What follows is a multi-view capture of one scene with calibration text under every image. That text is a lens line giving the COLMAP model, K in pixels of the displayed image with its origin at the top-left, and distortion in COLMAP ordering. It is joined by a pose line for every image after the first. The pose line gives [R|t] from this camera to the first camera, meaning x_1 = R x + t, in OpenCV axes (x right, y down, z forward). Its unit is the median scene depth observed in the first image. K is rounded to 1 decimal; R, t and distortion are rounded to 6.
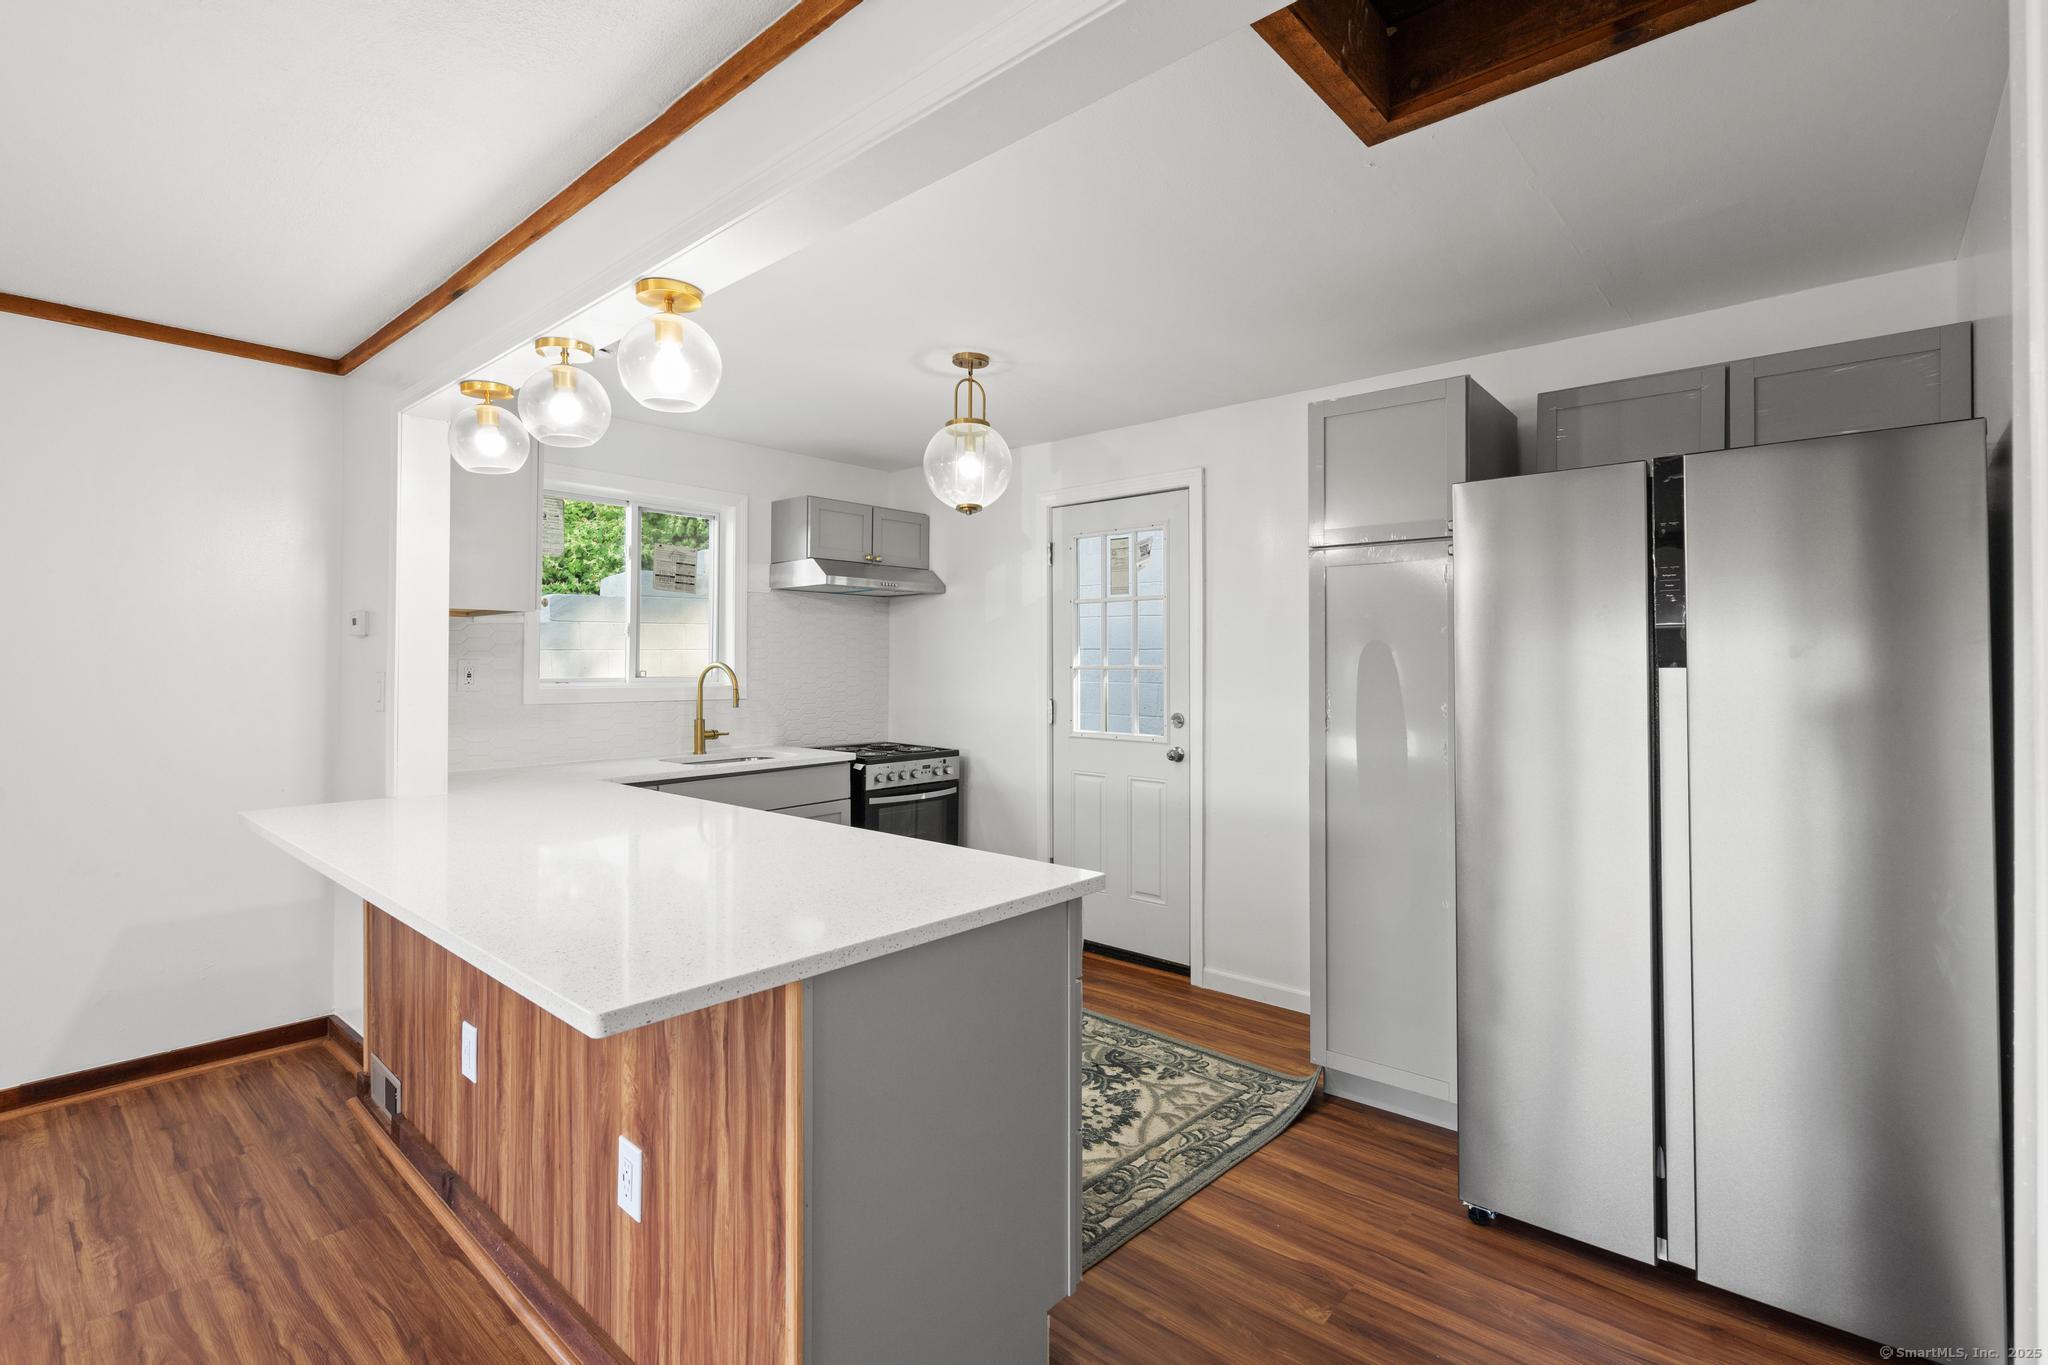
lens RADIAL K [[937.9, 0, 1033.8], [0, 937.9, 650.4], [0, 0, 1]] dist [-0.009570, 0.003955]
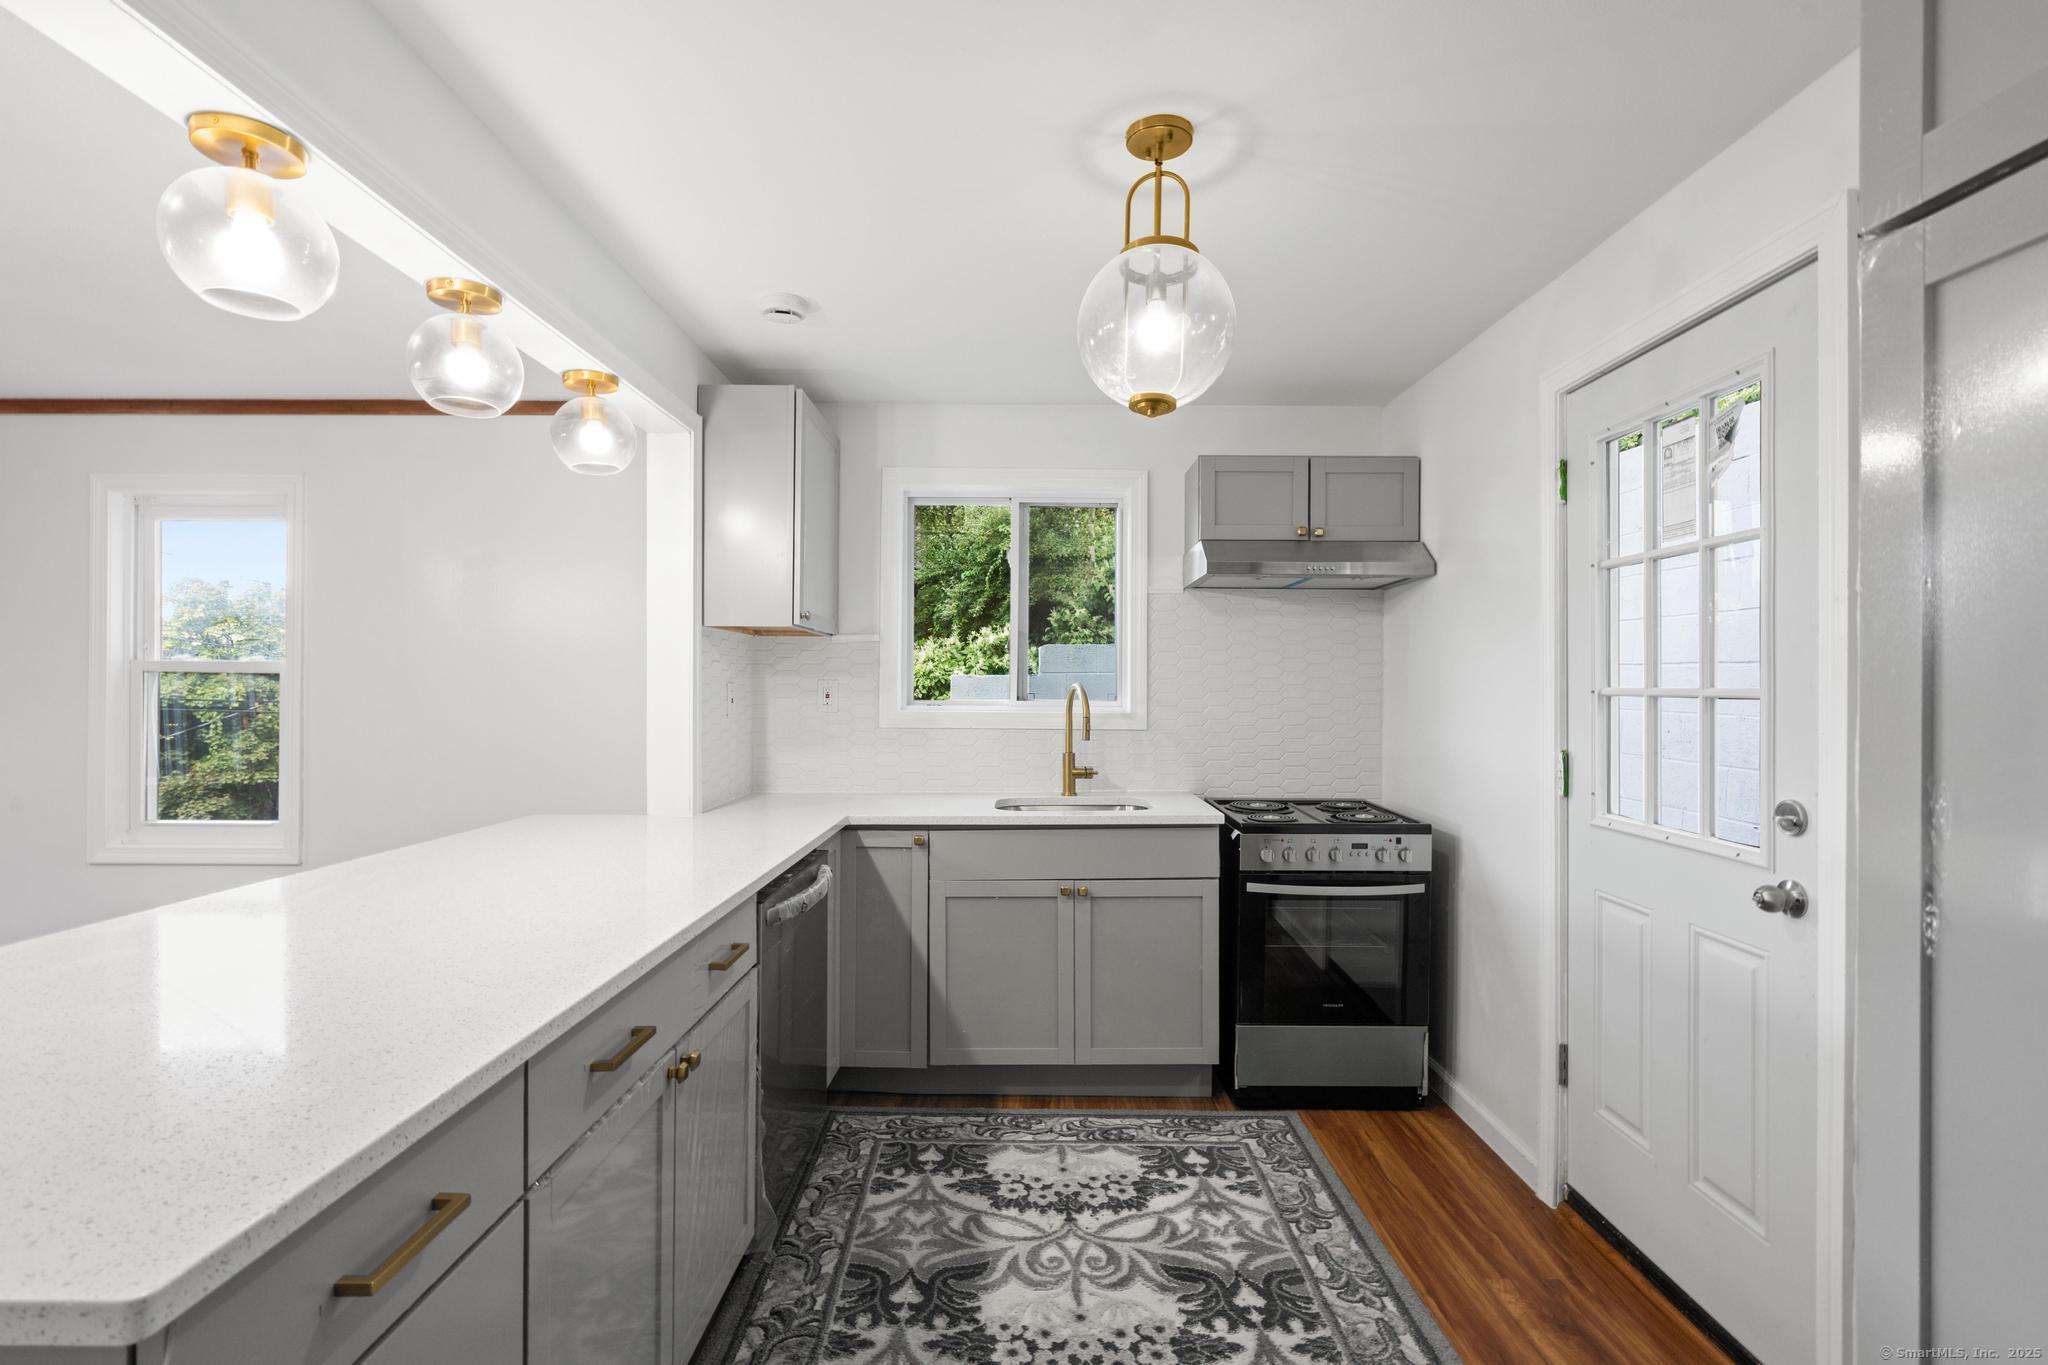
lens RADIAL K [[937.9, 0, 1024.0], [0, 937.9, 690.3], [0, 0, 1]] dist [-0.009570, 0.003955]
pose [[0.661520, 0.004594, -0.749913, 0.287260], [0.005943, 0.999918, 0.011368, 0.012258], [0.749904, -0.011977, 0.661439, 0.549416]]
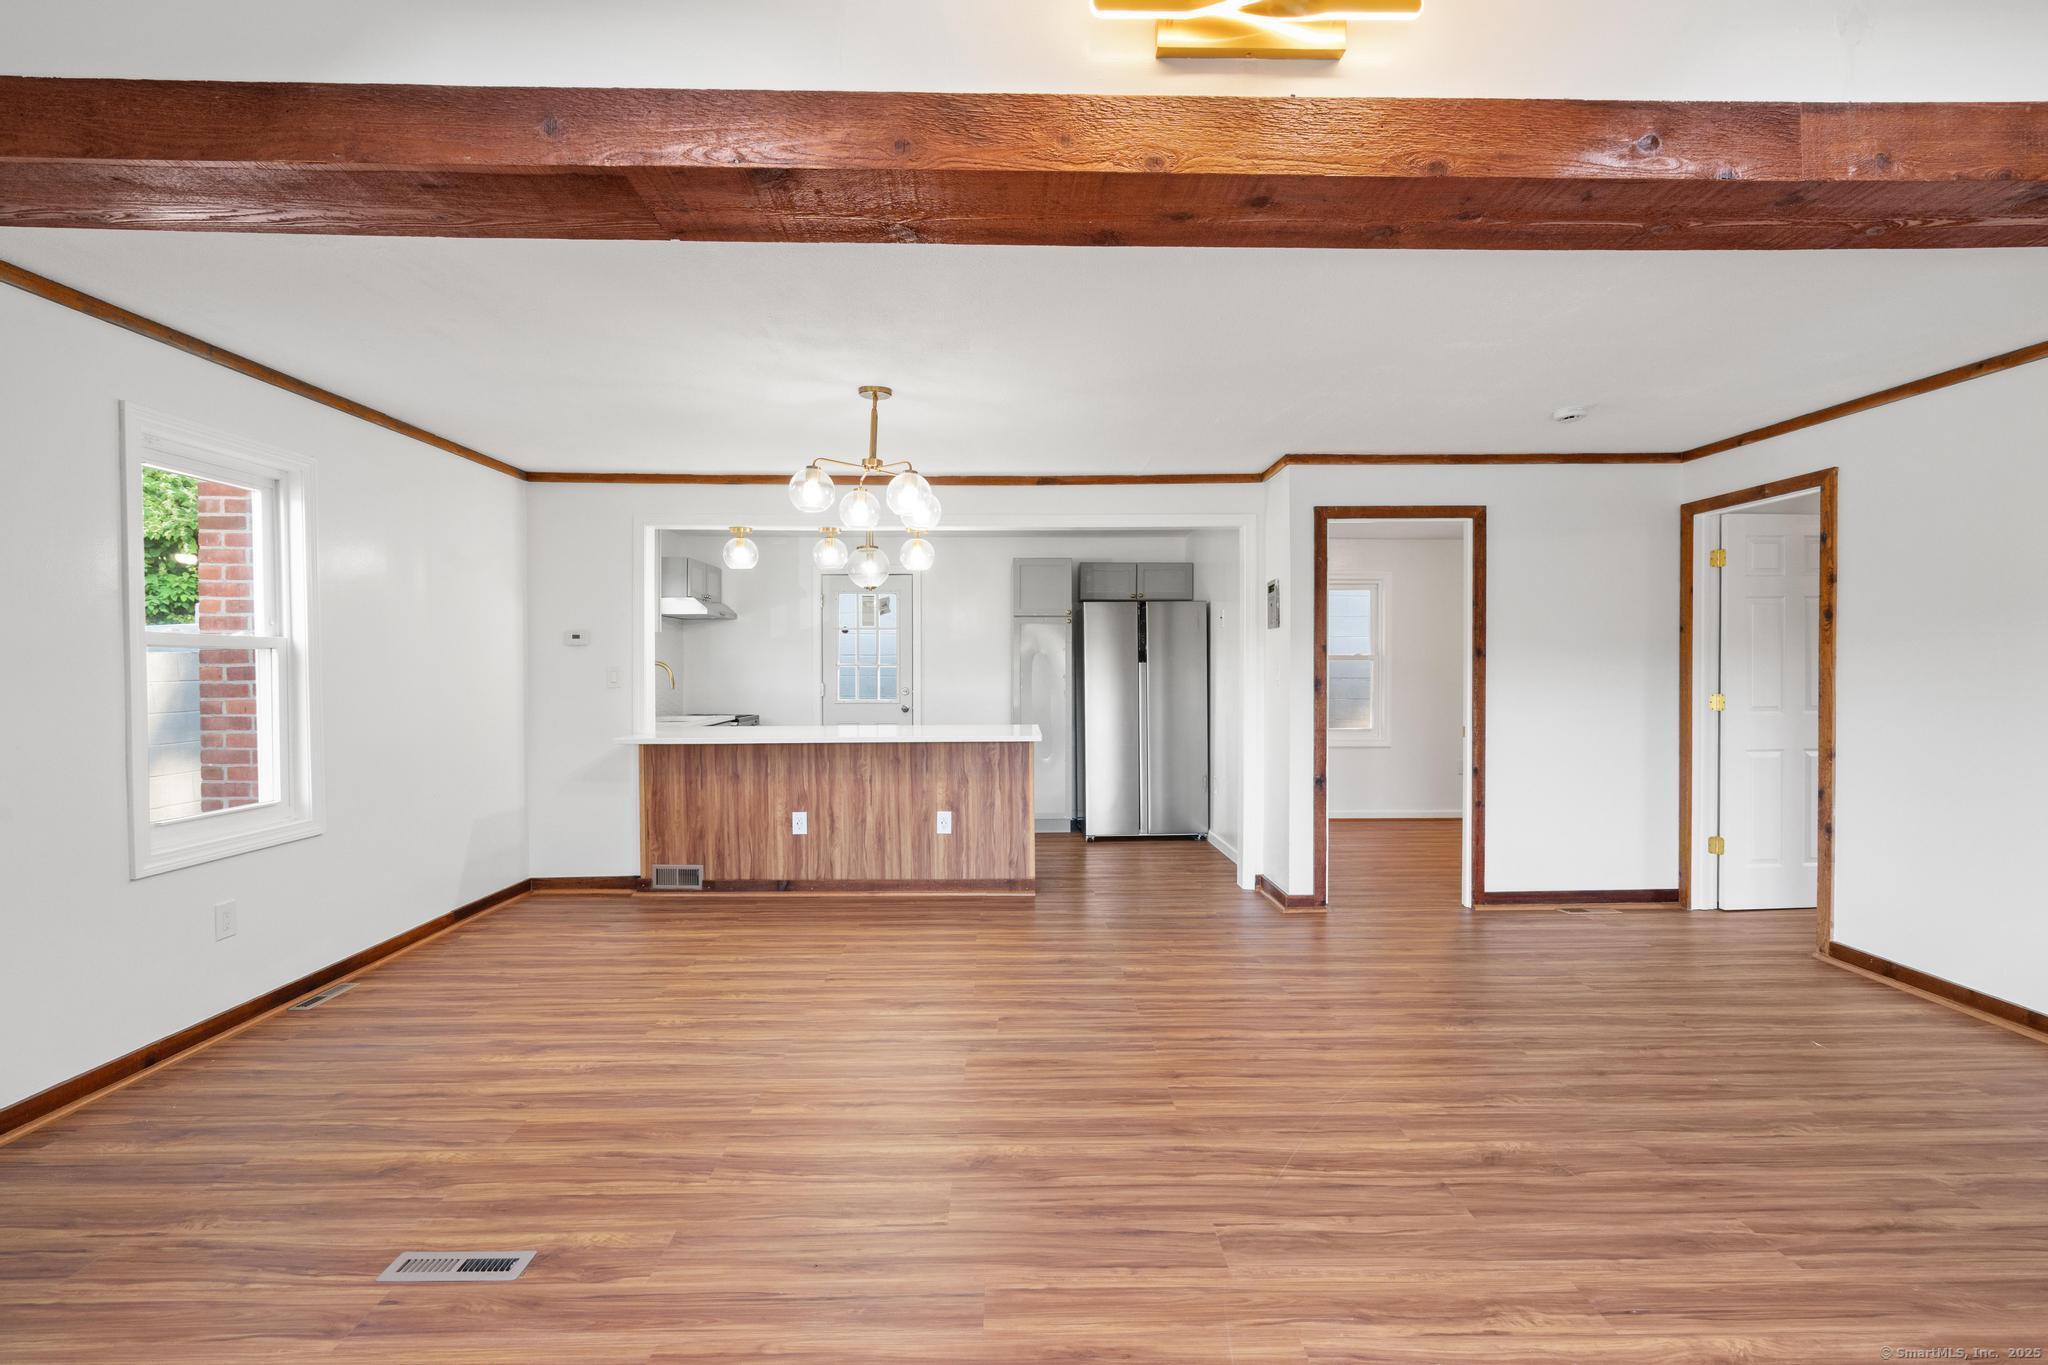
lens RADIAL K [[937.9, 0, 1027.3], [0, 937.9, 681.2], [0, 0, 1]] dist [-0.009570, 0.003955]
pose [[0.740389, -0.012326, 0.672065, -1.185817], [-0.006605, 0.999650, 0.025611, 0.000590], [-0.672146, -0.023401, 0.740049, -0.772313]]
